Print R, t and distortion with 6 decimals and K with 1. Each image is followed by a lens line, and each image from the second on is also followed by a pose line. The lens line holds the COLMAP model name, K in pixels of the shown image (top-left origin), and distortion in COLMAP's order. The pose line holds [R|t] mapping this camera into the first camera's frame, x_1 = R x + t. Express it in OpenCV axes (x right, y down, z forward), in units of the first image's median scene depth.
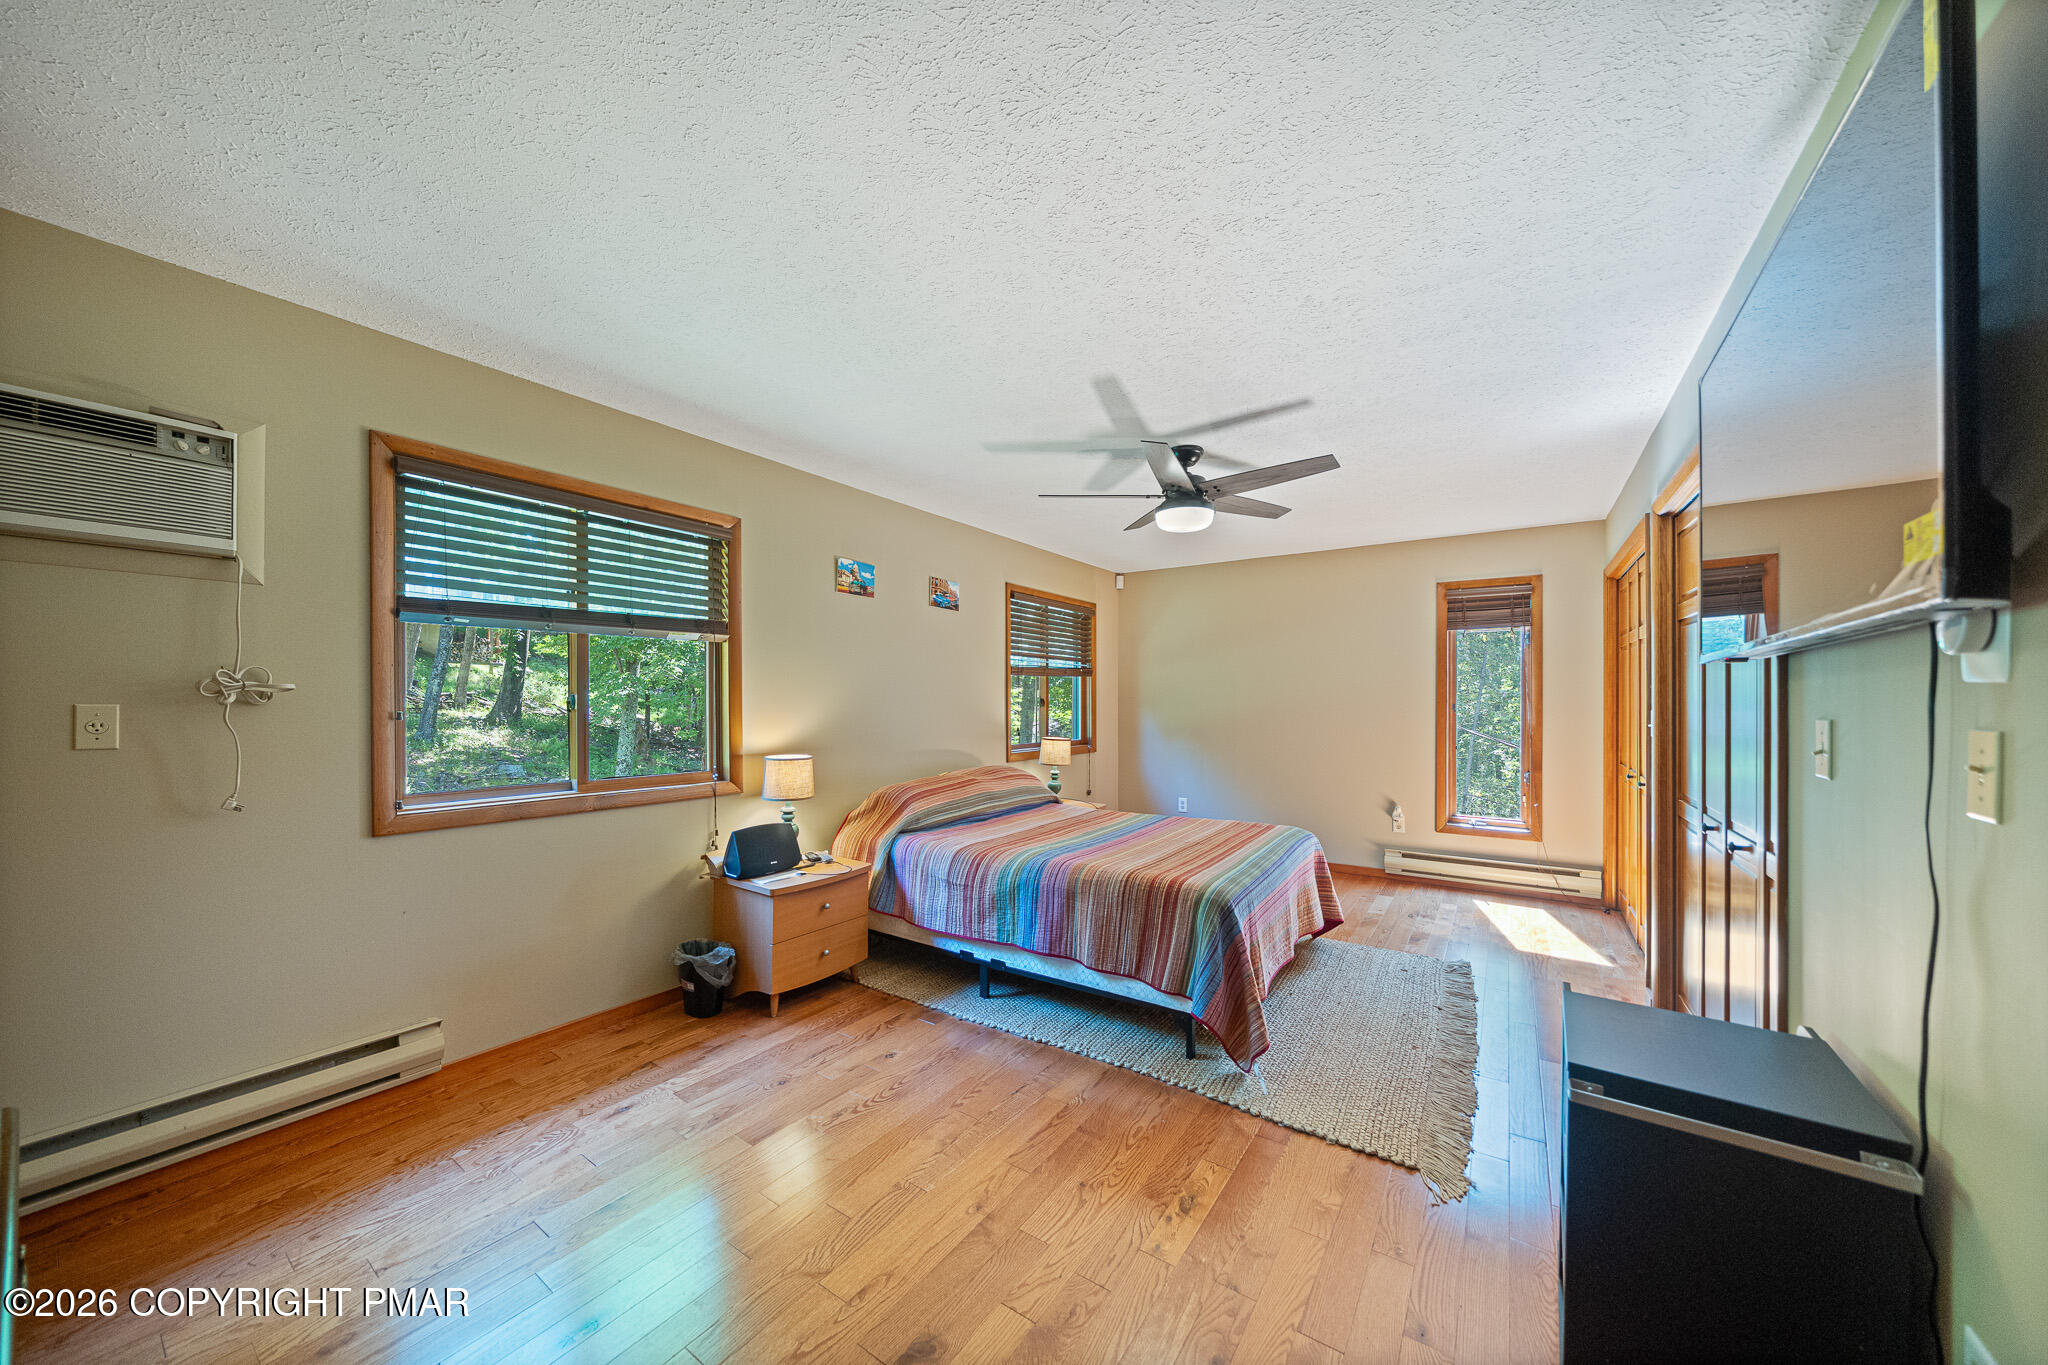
lens RADIAL K [[705.3, 0, 1030.7], [0, 705.3, 706.5], [0, 0, 1]] dist [-0.013164, 0.000073]
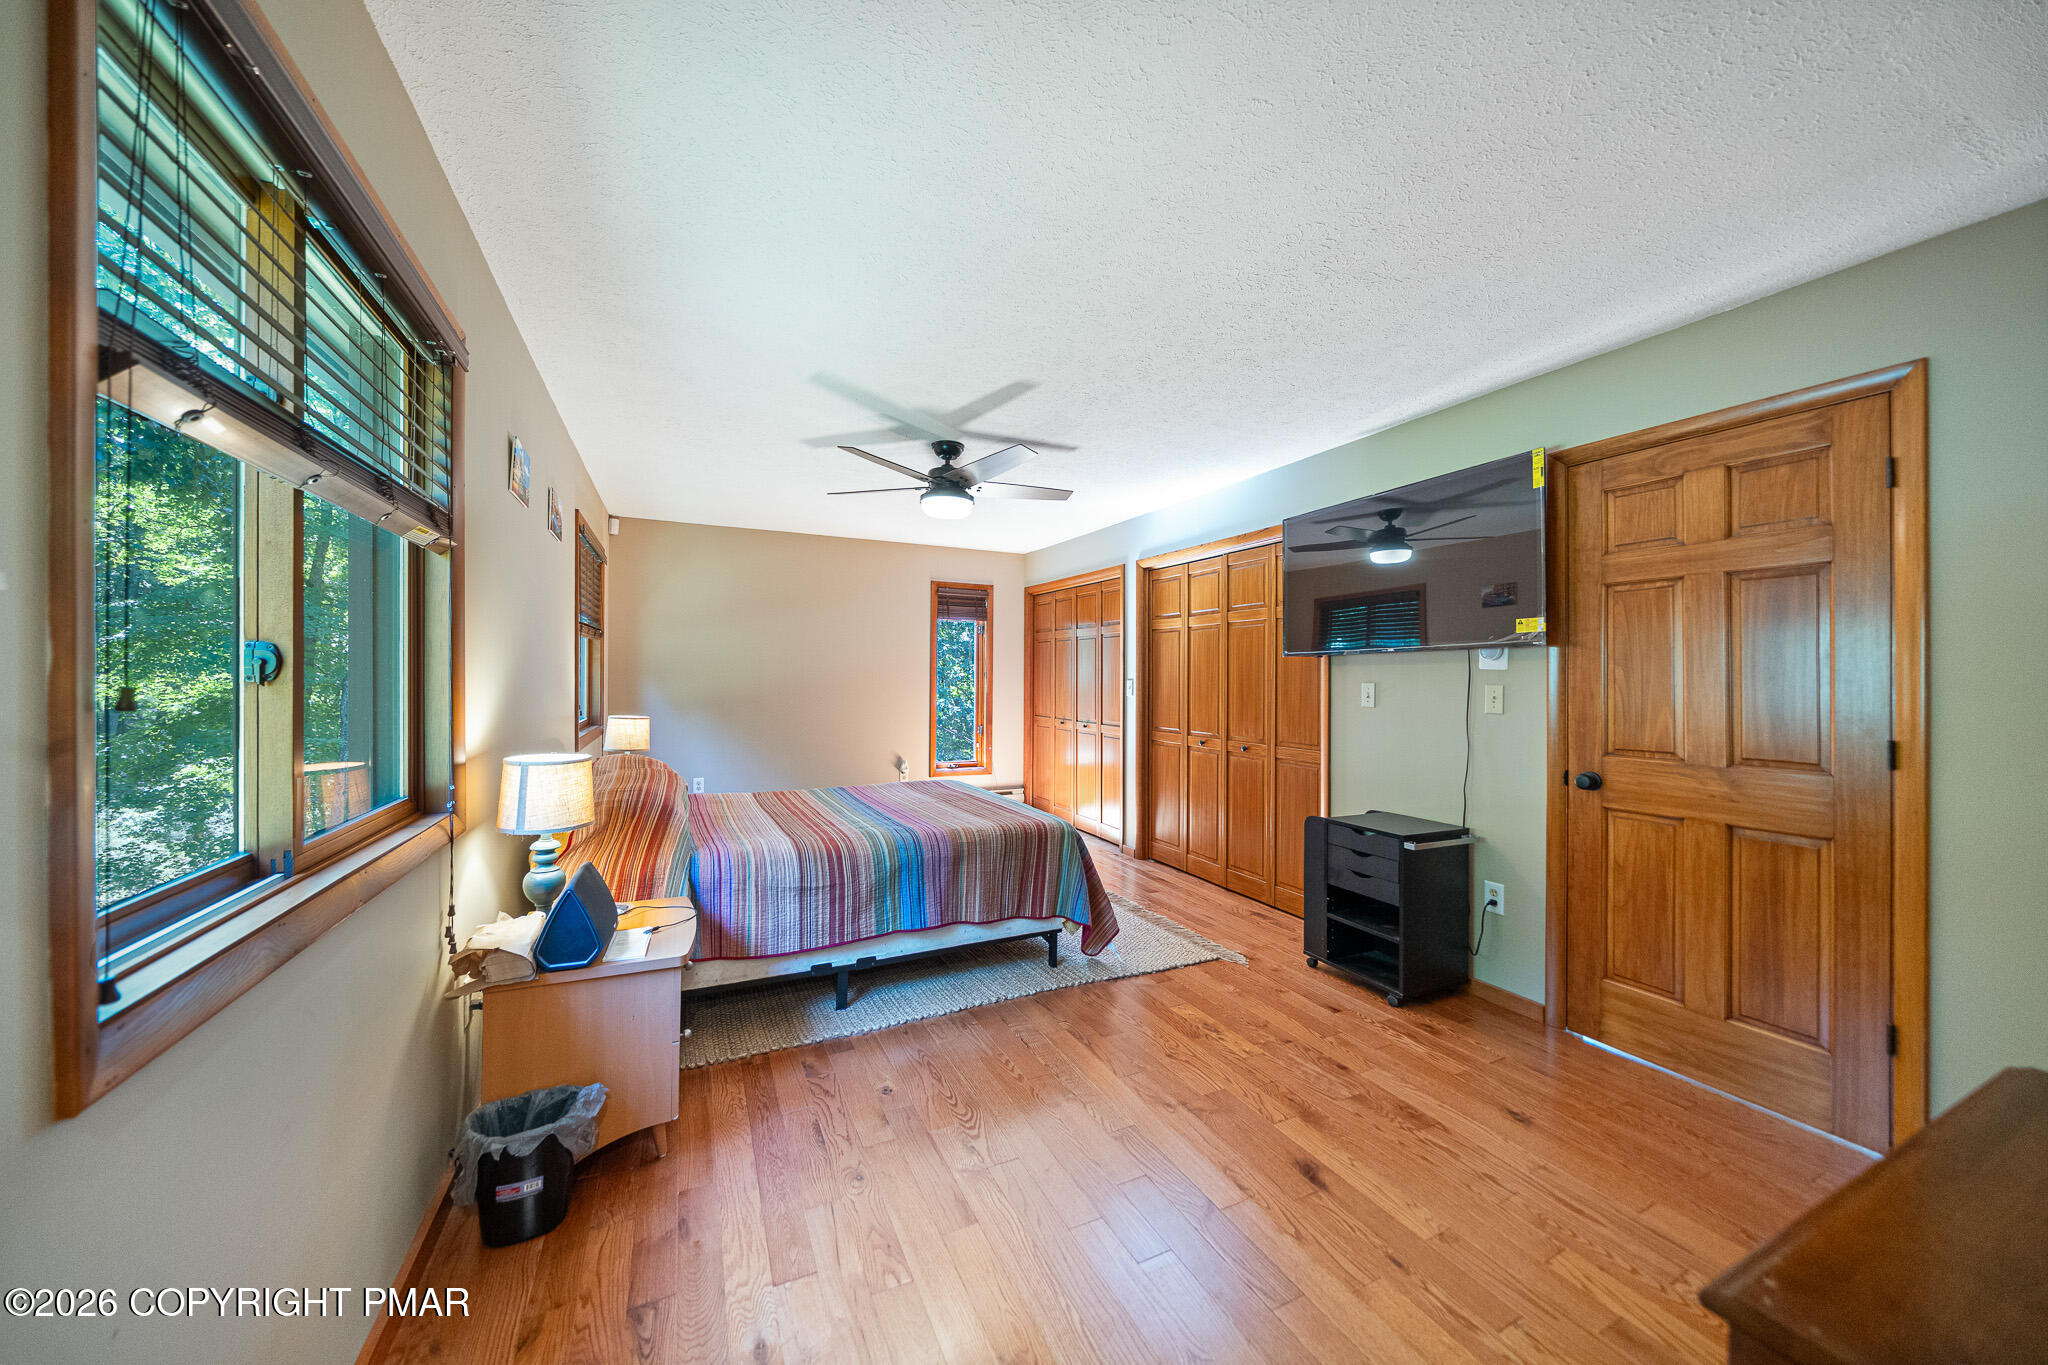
lens RADIAL K [[702.5, 0, 1019.5], [0, 702.5, 679.8], [0, 0, 1]] dist [-0.007994, 0.000126]
pose [[0.501286, -0.000231, 0.865282, -0.713103], [-0.001577, 0.999998, 0.001180, 0.002486], [-0.865280, -0.001956, 0.501285, 0.371820]]
